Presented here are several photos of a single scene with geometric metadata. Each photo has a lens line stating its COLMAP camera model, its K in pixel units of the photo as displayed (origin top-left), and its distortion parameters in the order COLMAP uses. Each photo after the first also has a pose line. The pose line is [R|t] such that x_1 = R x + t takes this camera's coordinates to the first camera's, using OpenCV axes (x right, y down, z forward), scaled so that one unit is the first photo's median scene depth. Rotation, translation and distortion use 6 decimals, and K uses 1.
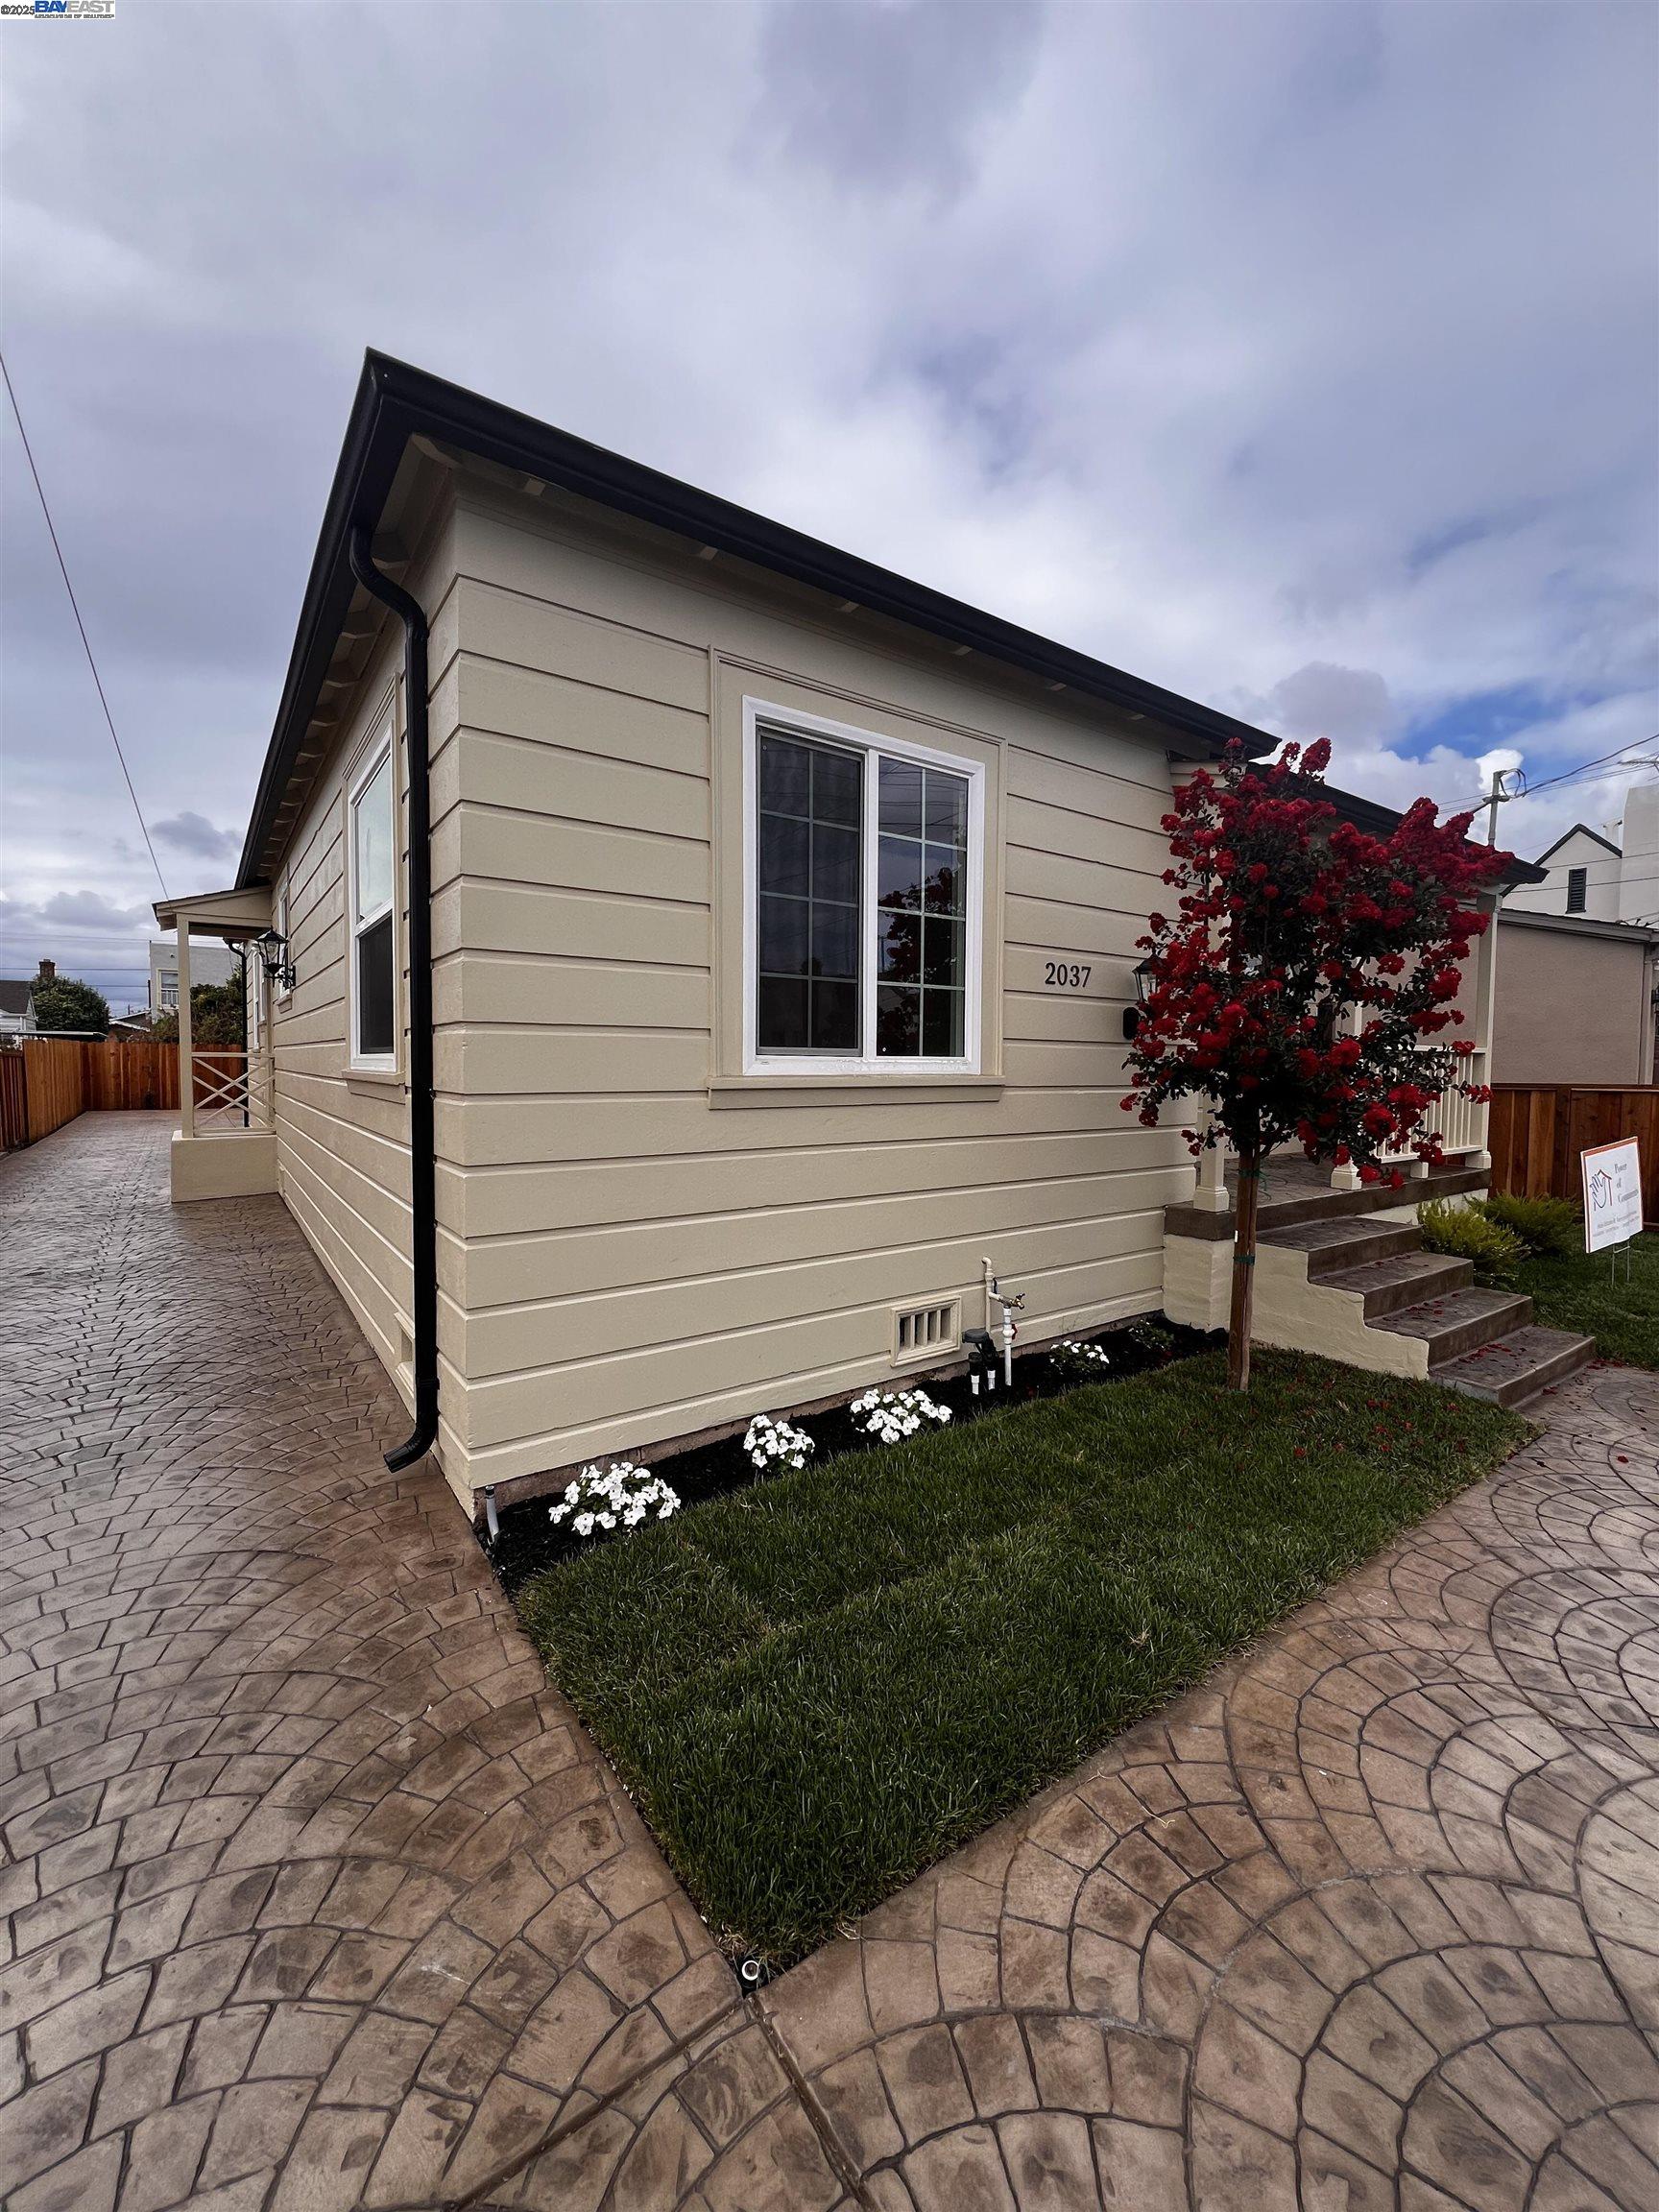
lens RADIAL K [[886.0, 0, 829.5], [0, 886.0, 1106.0], [0, 0, 1]] dist [-0.000093, 0.000031]
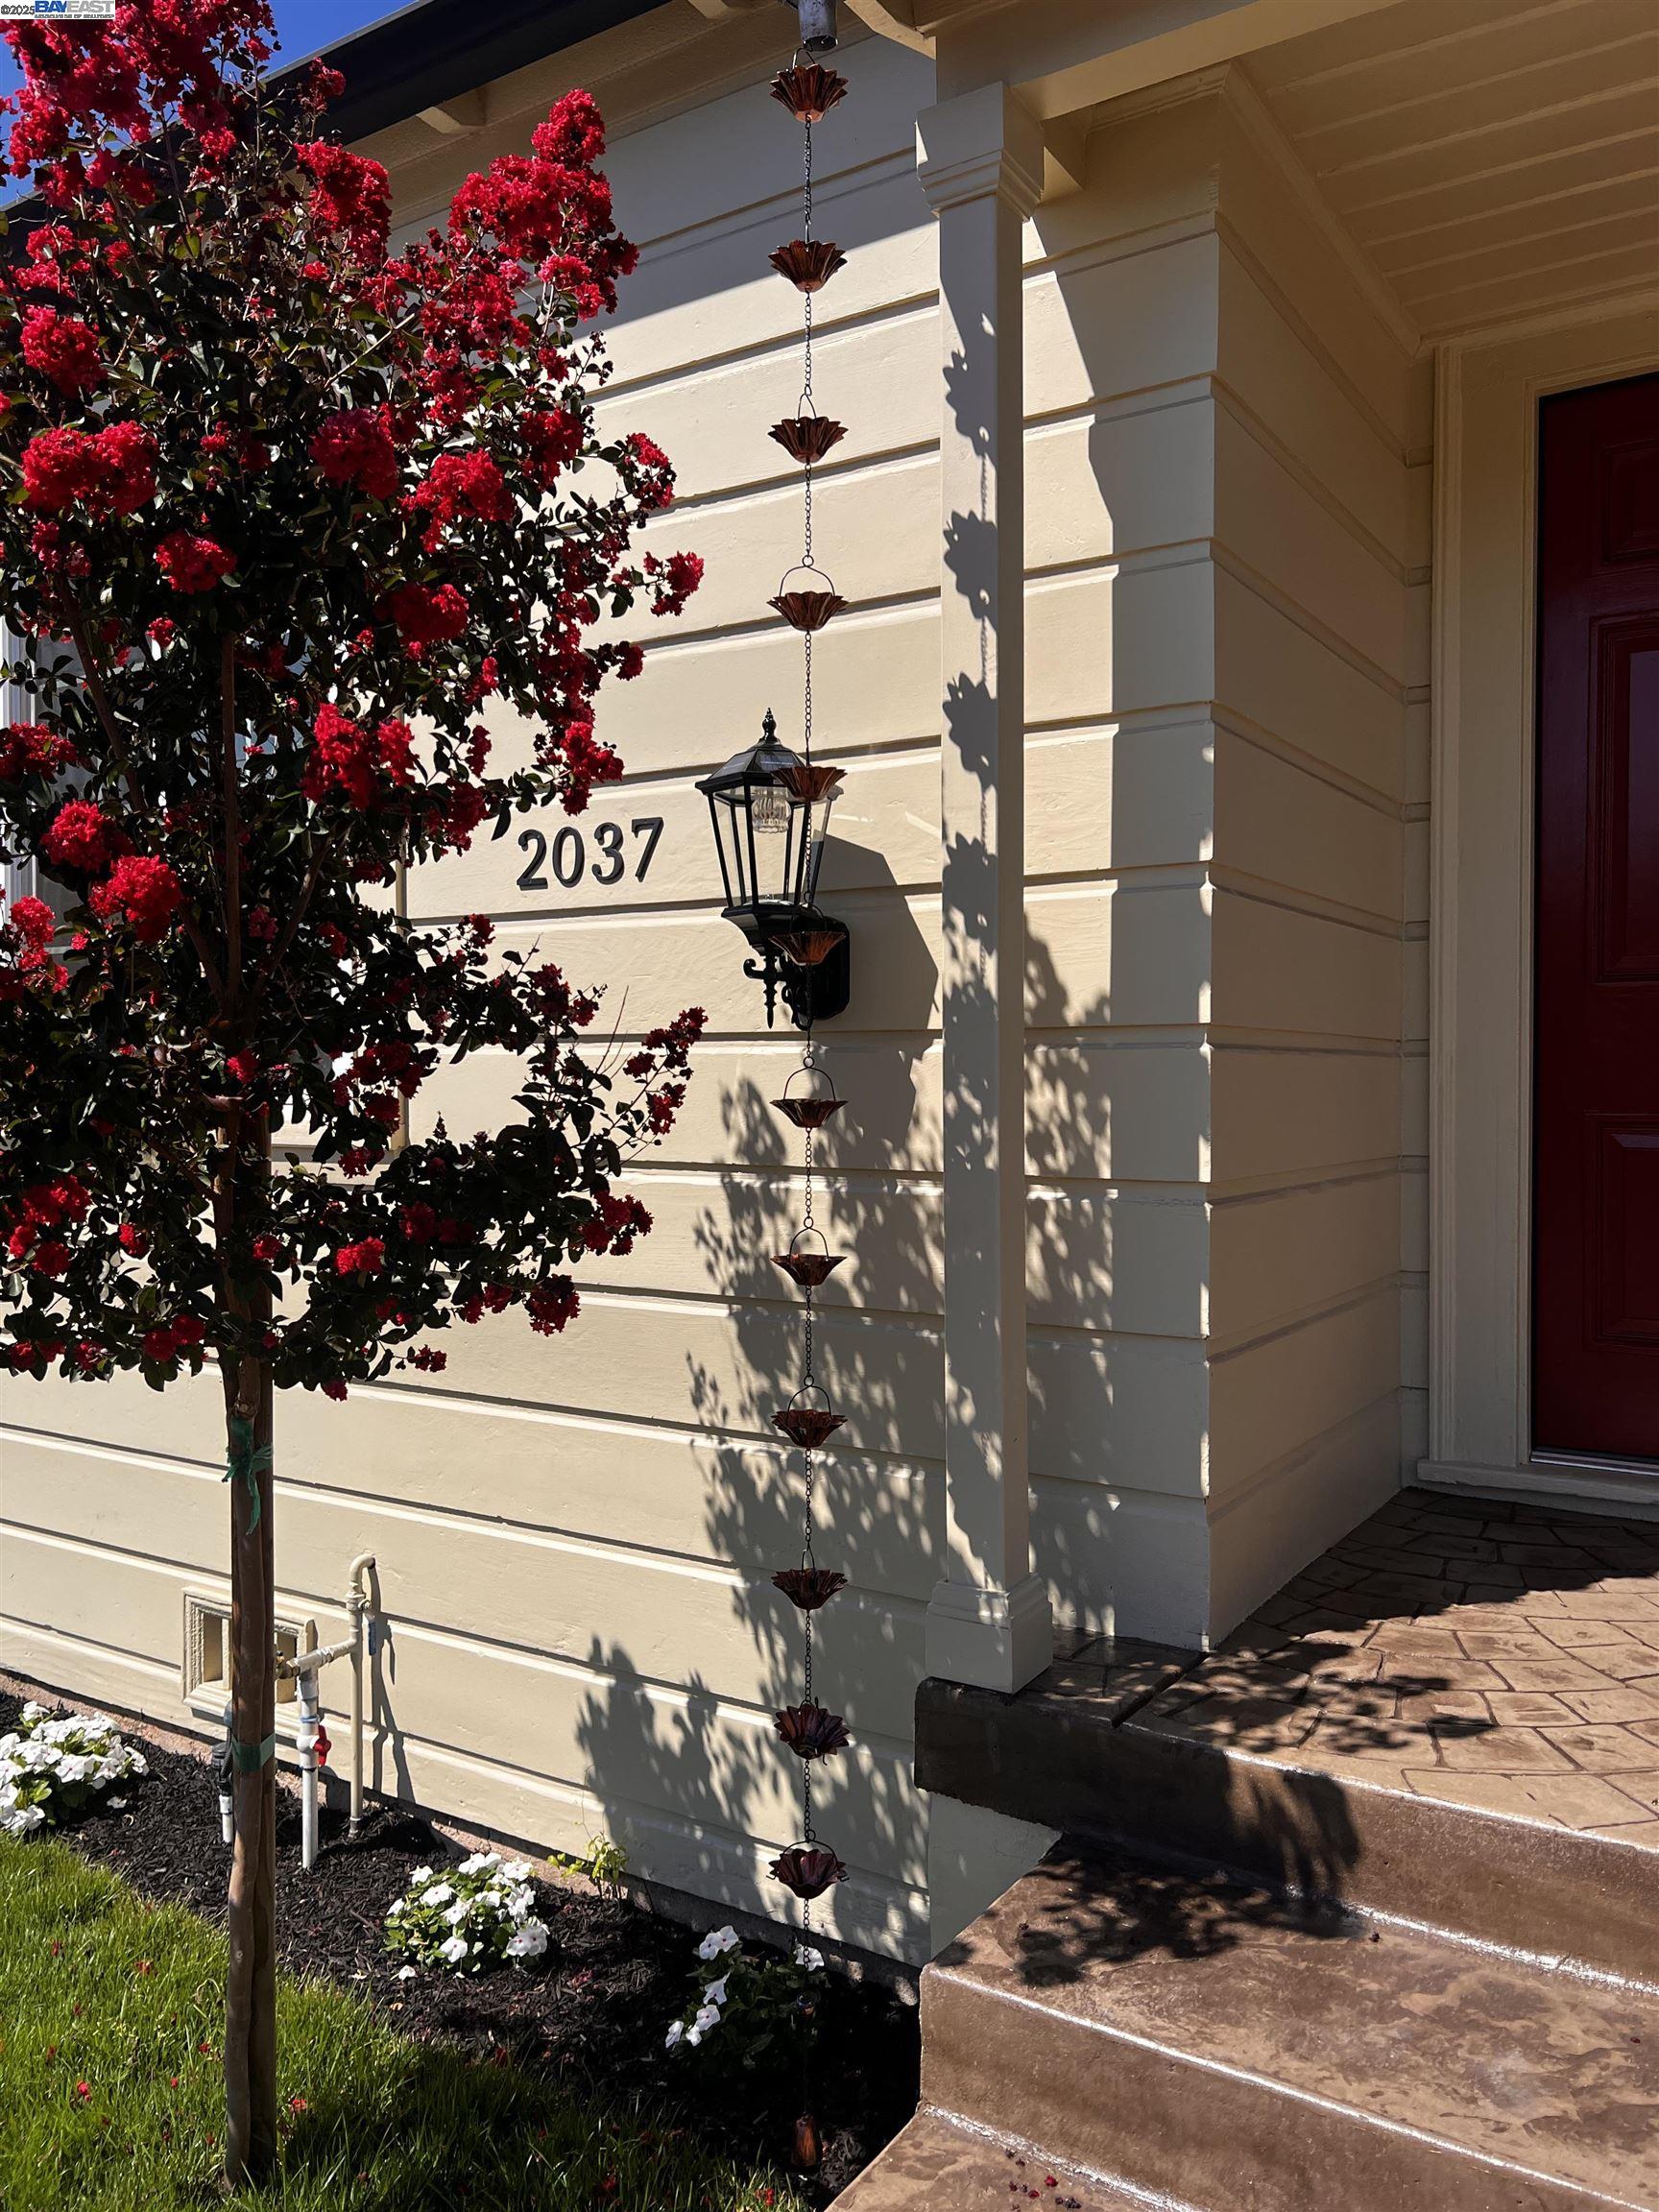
lens RADIAL K [[1643.3, 0, 829.5], [0, 1643.3, 1106.0], [0, 0, 1]] dist [0.064978, -0.077462]
pose [[0.368785, 0.010128, -0.929459, 1.040172], [-0.045965, 0.998916, -0.007353, -0.049377], [0.928377, 0.045434, 0.368851, 0.943432]]
